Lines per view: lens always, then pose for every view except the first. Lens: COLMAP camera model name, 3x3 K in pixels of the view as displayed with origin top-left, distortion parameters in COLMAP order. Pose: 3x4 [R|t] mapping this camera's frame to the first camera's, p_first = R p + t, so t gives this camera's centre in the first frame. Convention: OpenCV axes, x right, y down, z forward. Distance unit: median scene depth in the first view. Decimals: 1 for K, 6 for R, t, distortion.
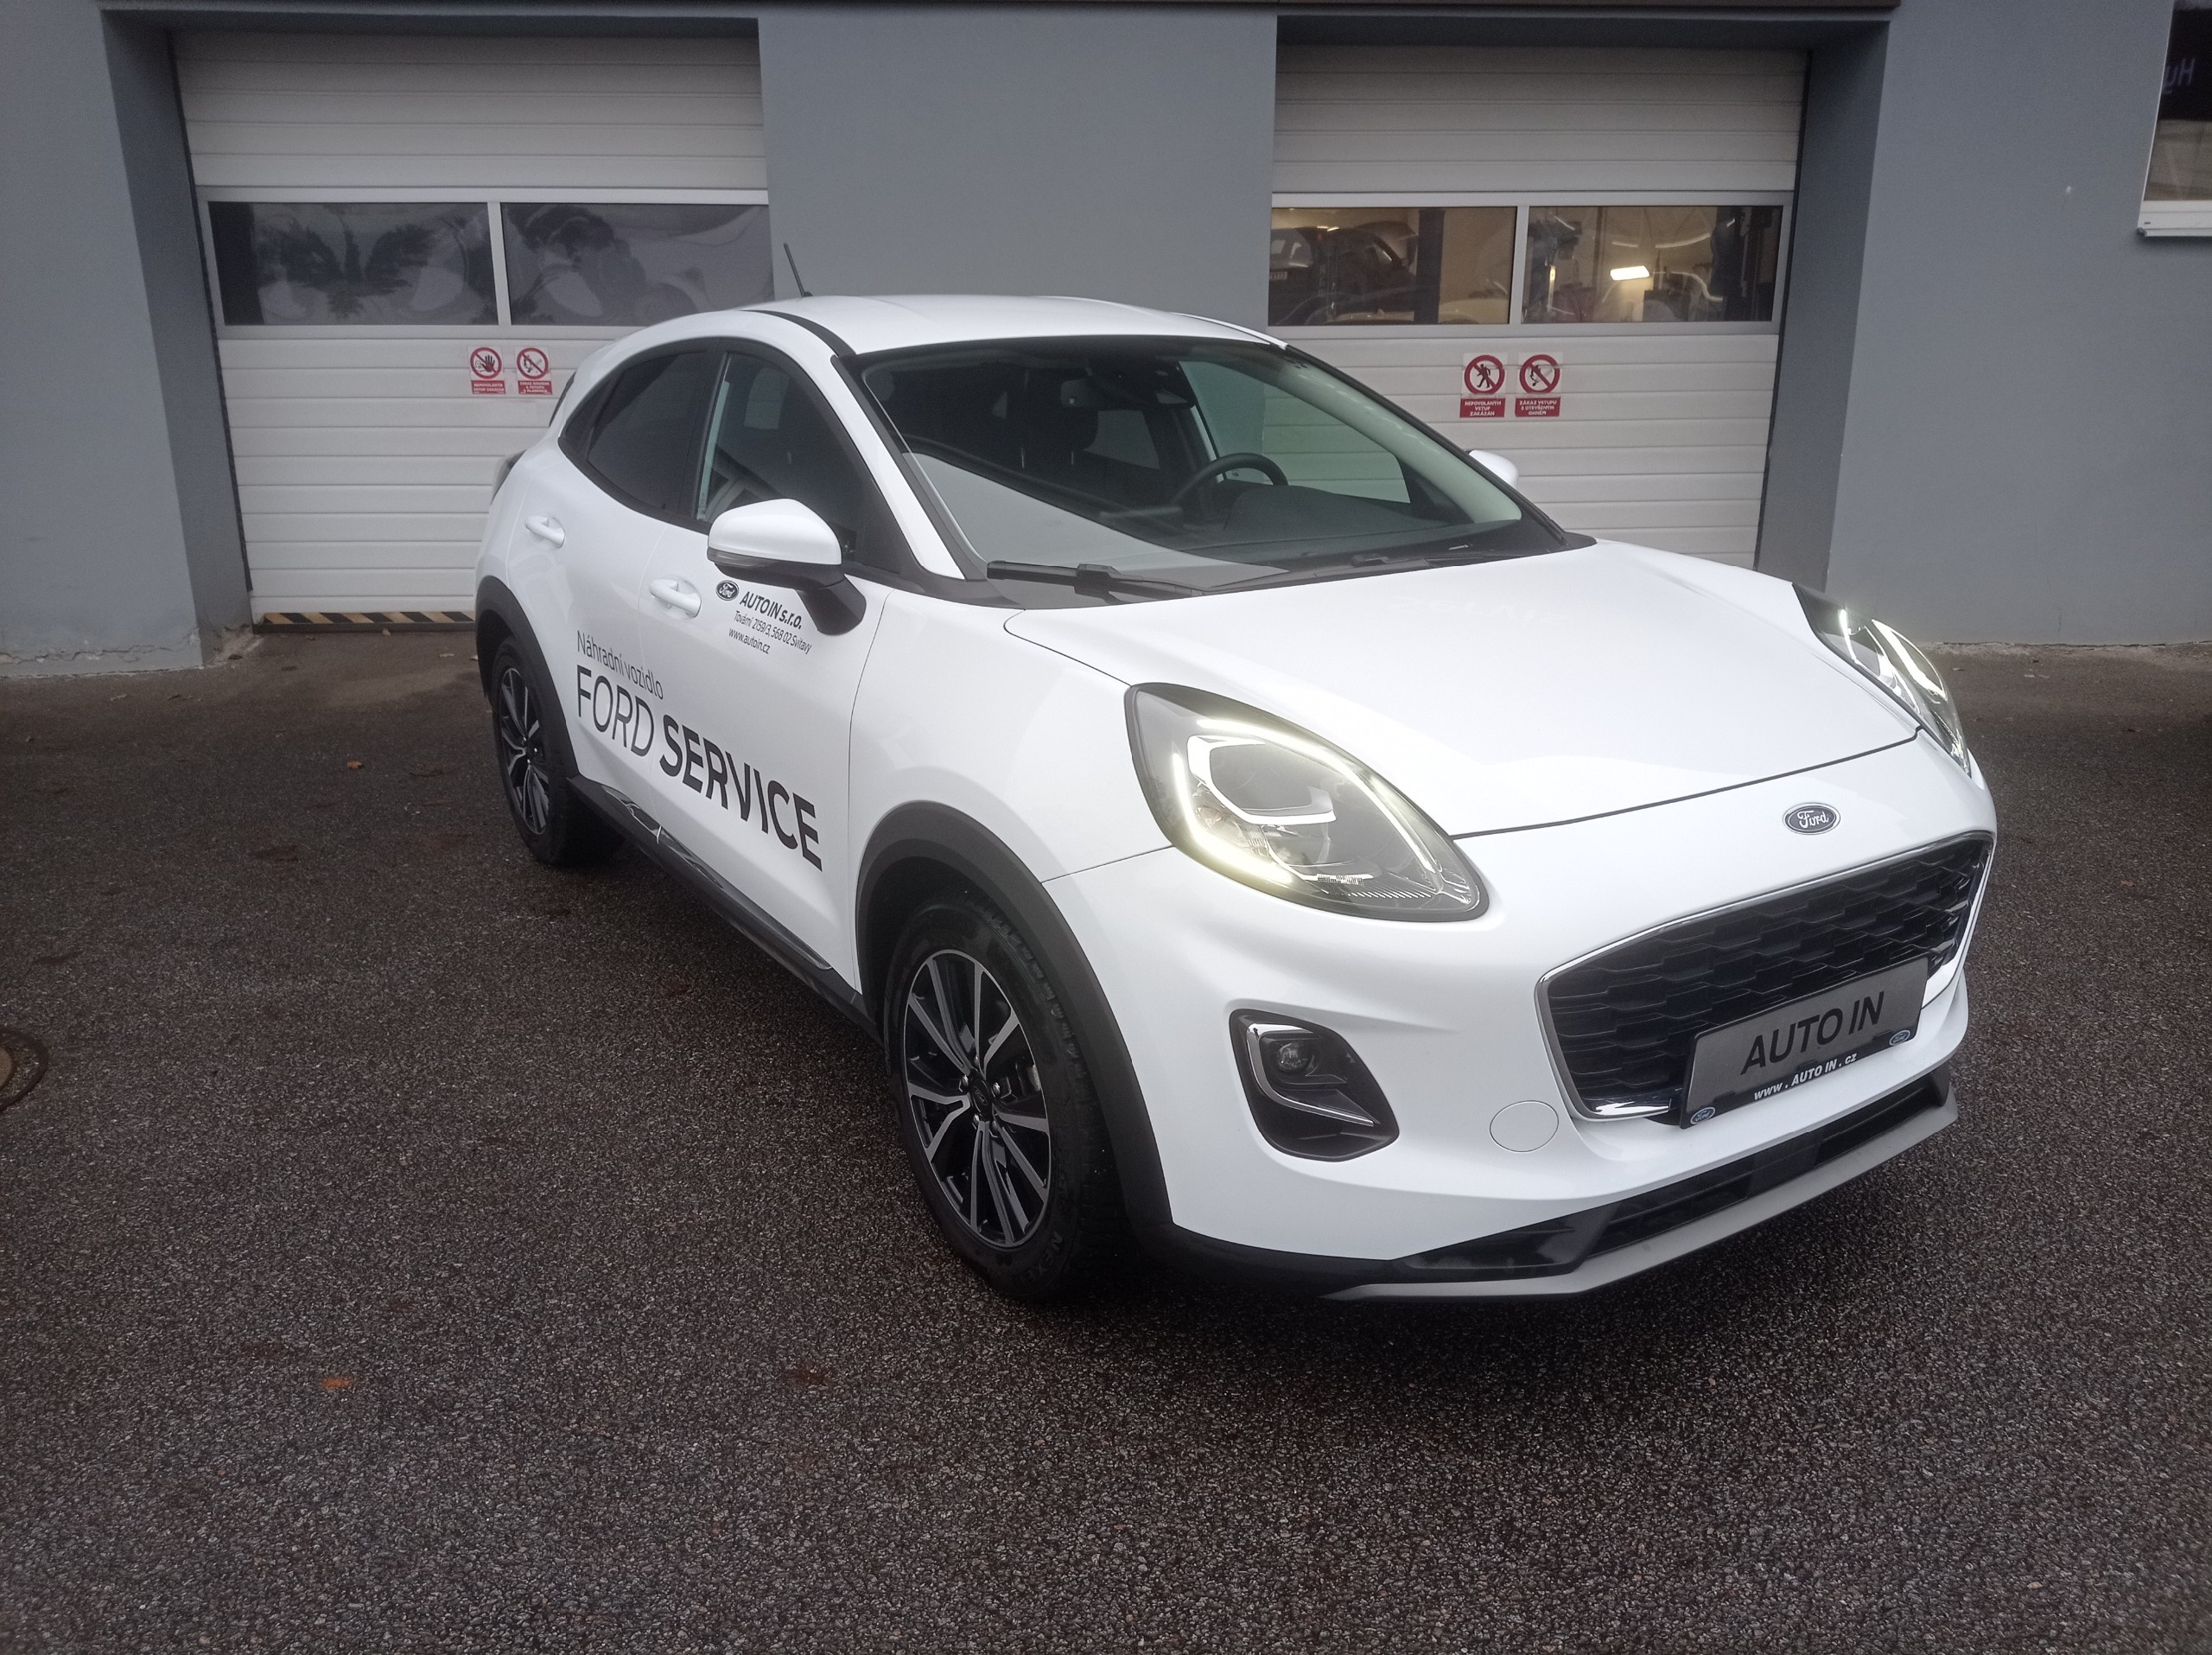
lens RADIAL K [[1602.3, 0, 1096.9], [0, 1602.3, 823.8], [0, 0, 1]] dist [0.036897, -0.043222]
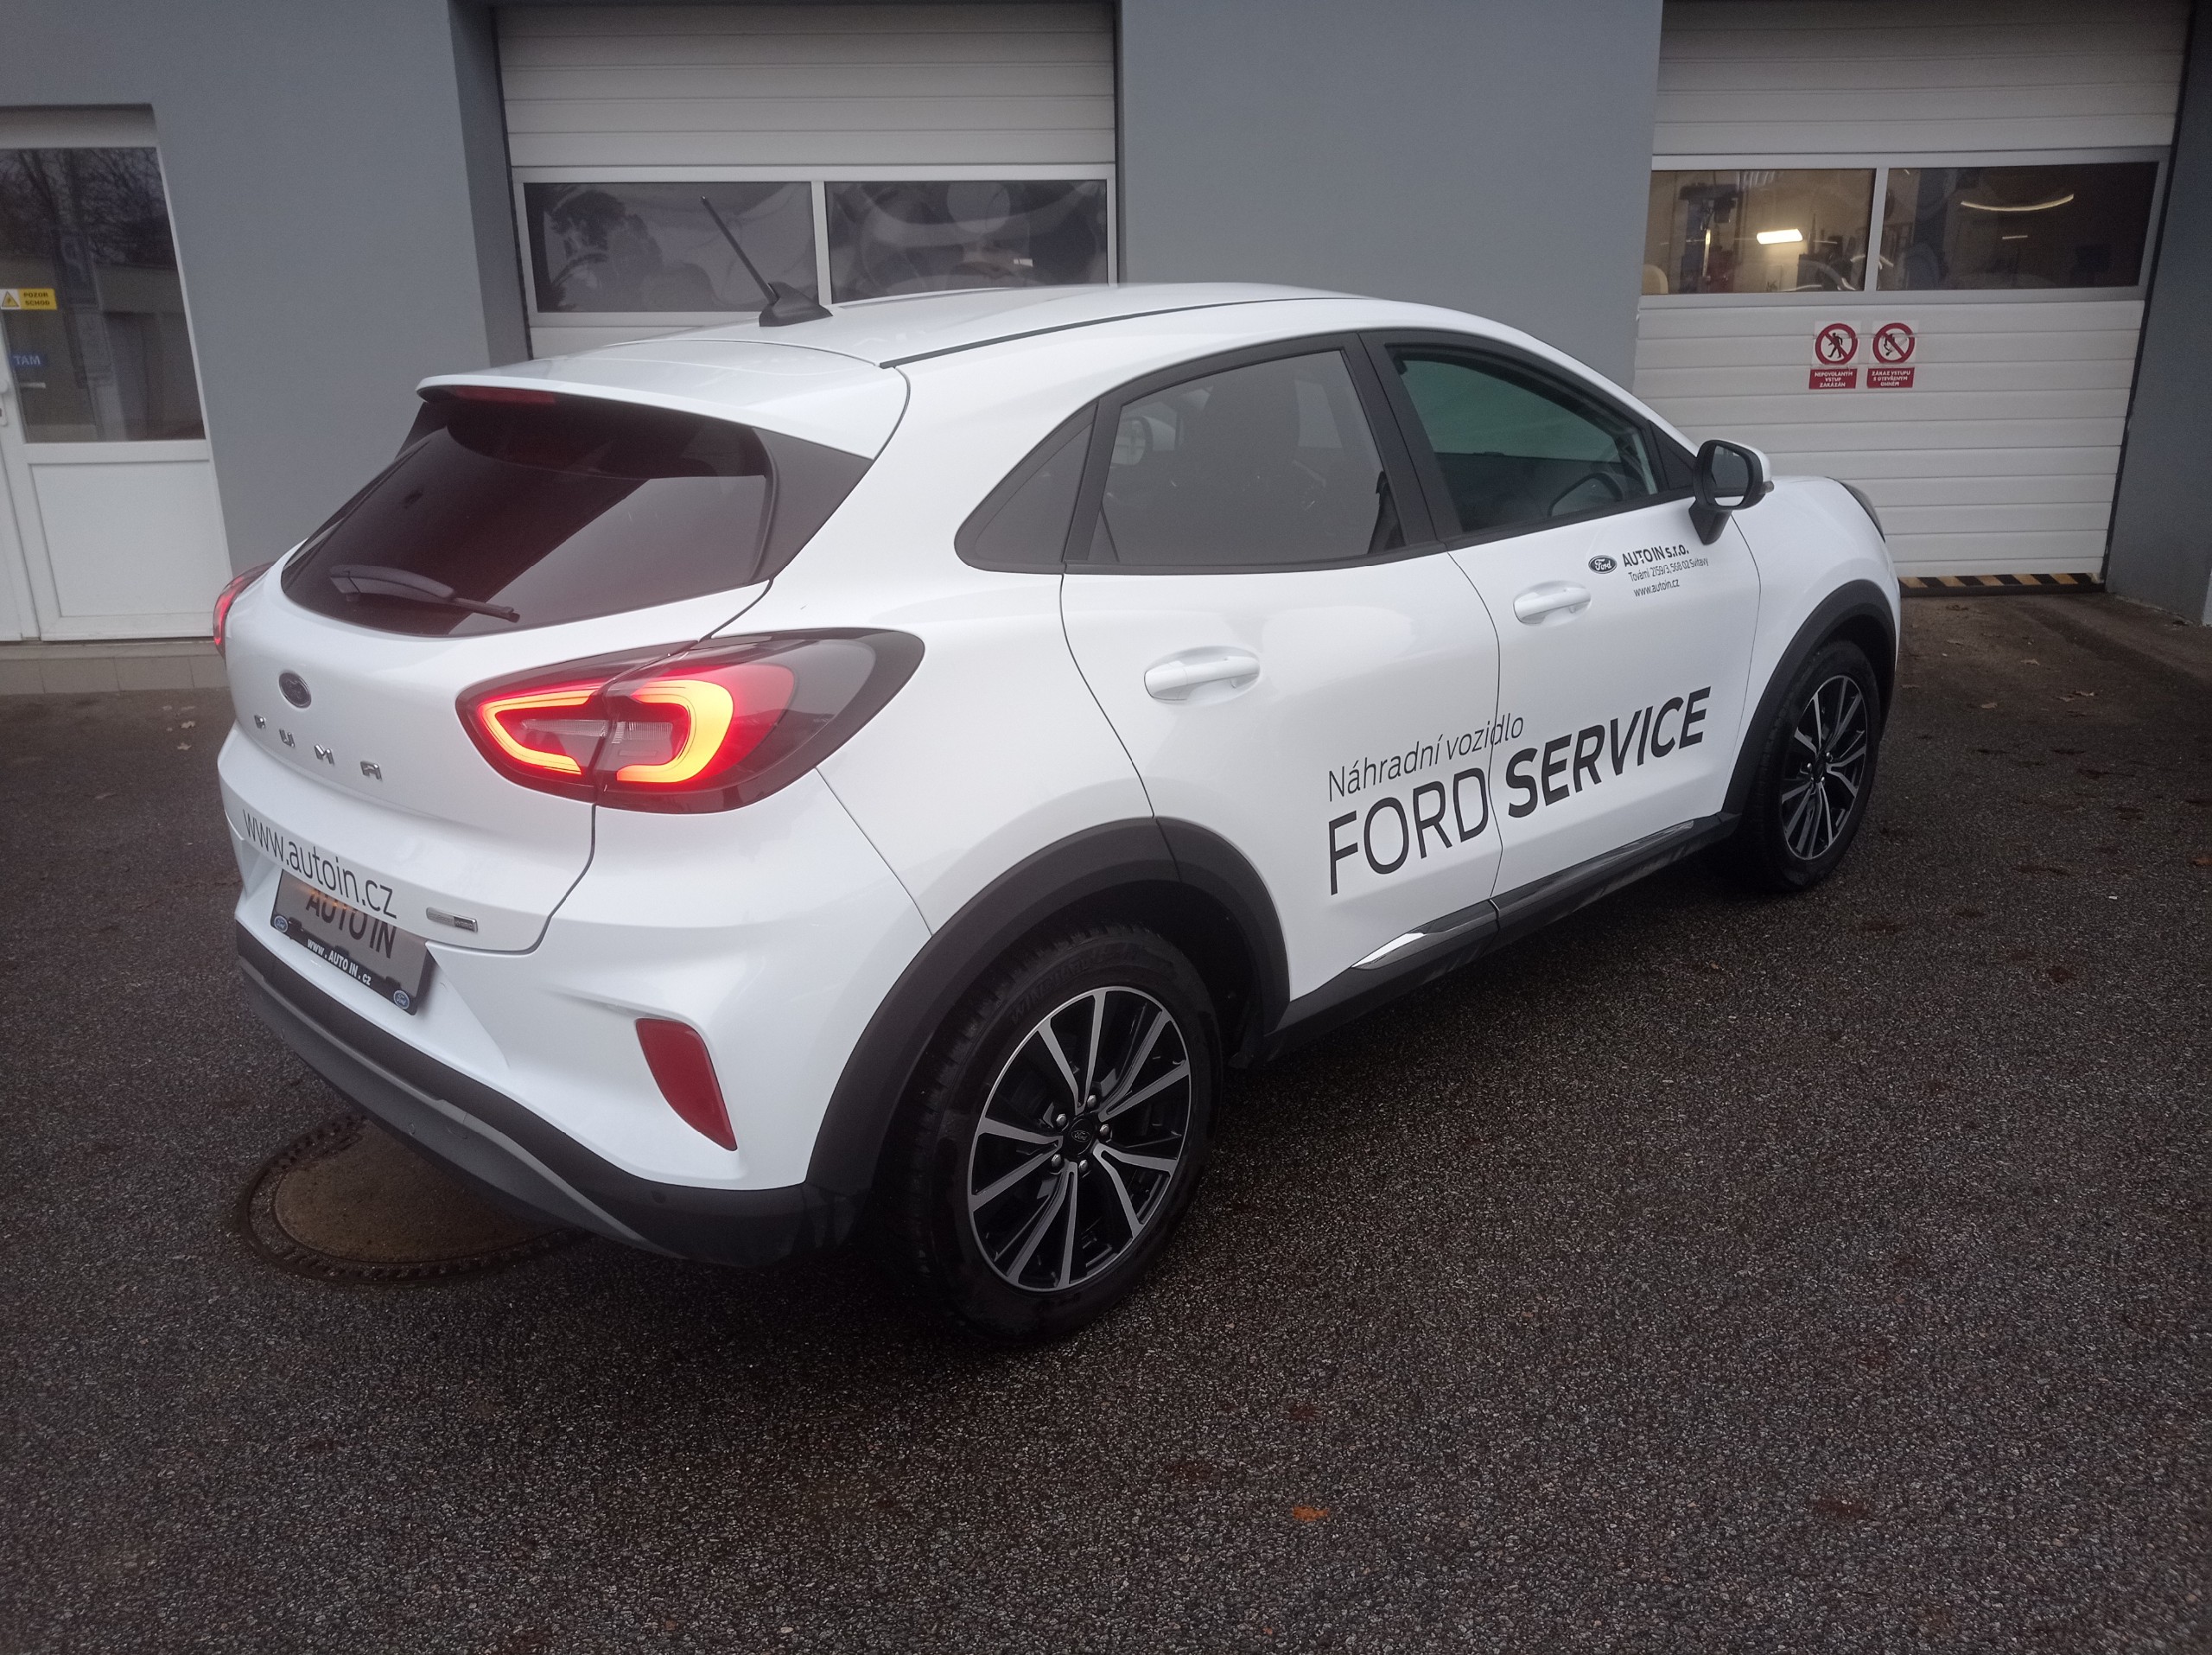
lens RADIAL K [[1602.3, 0, 1097.1], [0, 1602.3, 829.1], [0, 0, 1]] dist [0.036897, -0.043222]
pose [[0.999759, -0.008075, -0.020424, -0.203963], [0.008454, 0.999792, 0.018545, -0.017377], [0.020270, -0.018713, 0.999619, 0.042120]]
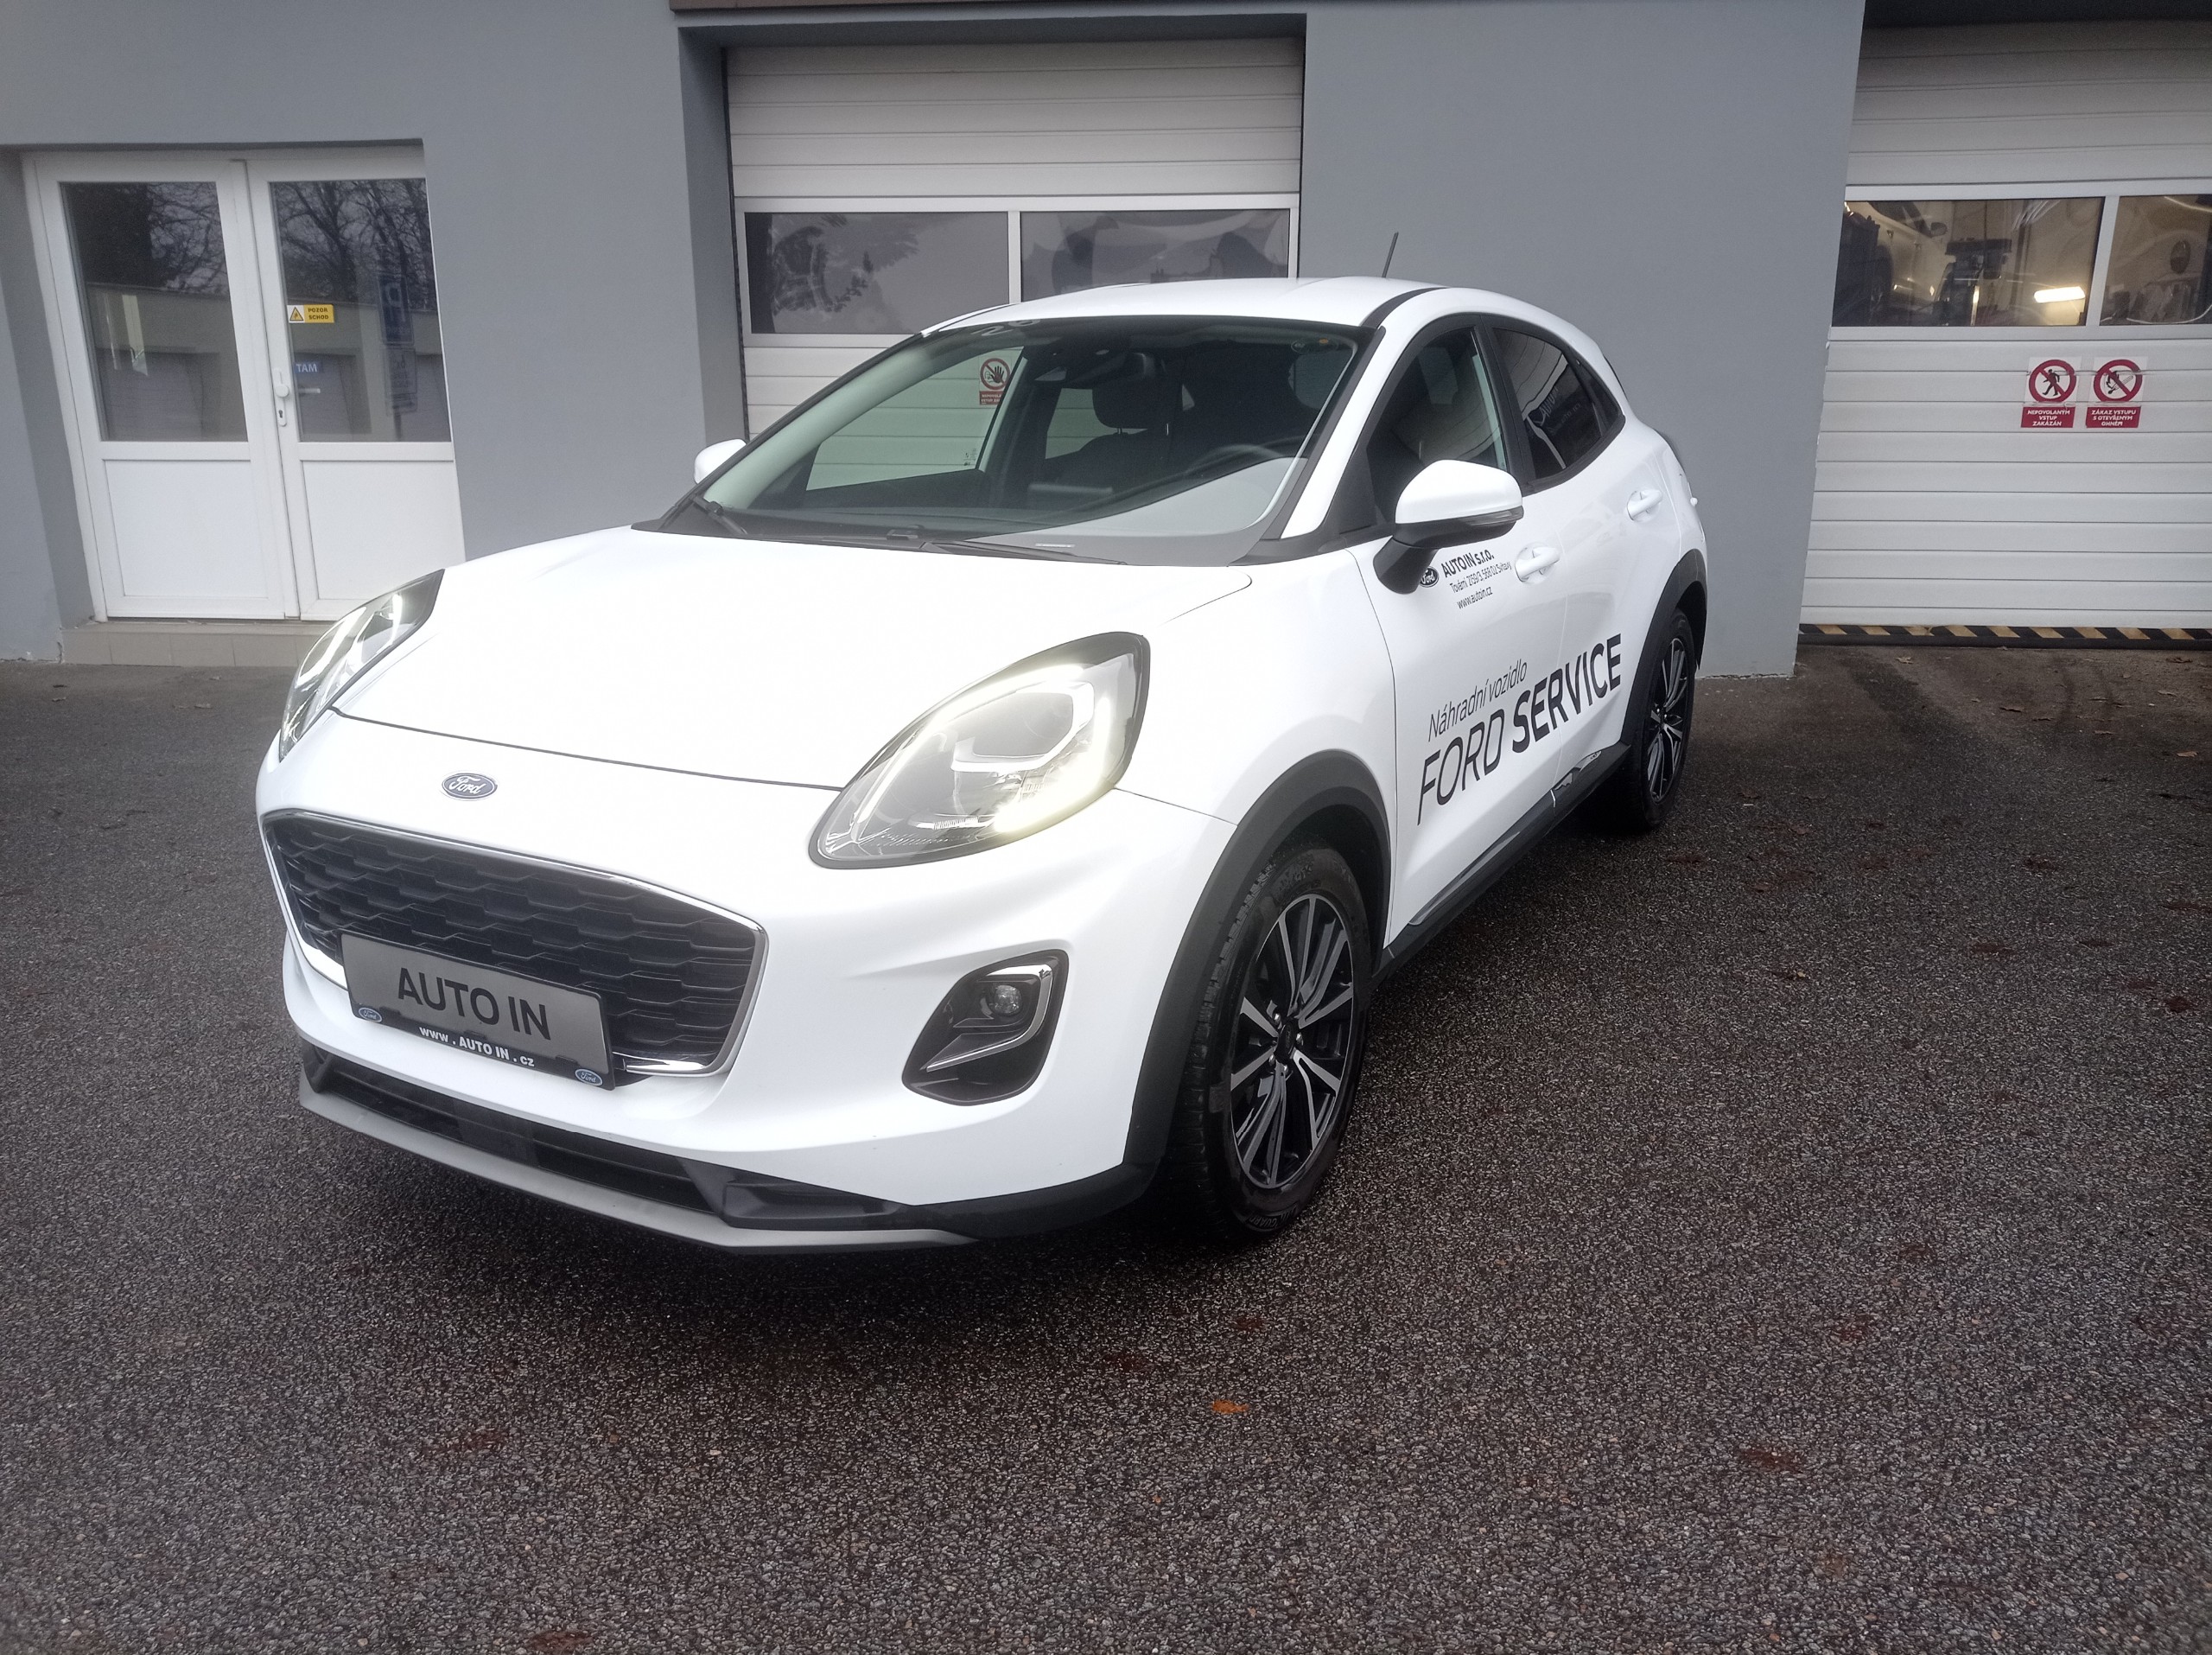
lens RADIAL K [[1602.3, 0, 1118.0], [0, 1602.3, 824.6], [0, 0, 1]] dist [0.036897, -0.043222]
pose [[0.986917, 0.043101, -0.155362, -0.146473], [-0.046240, 0.998792, -0.016641, 0.011732], [0.154457, 0.023608, 0.987717, 0.028995]]
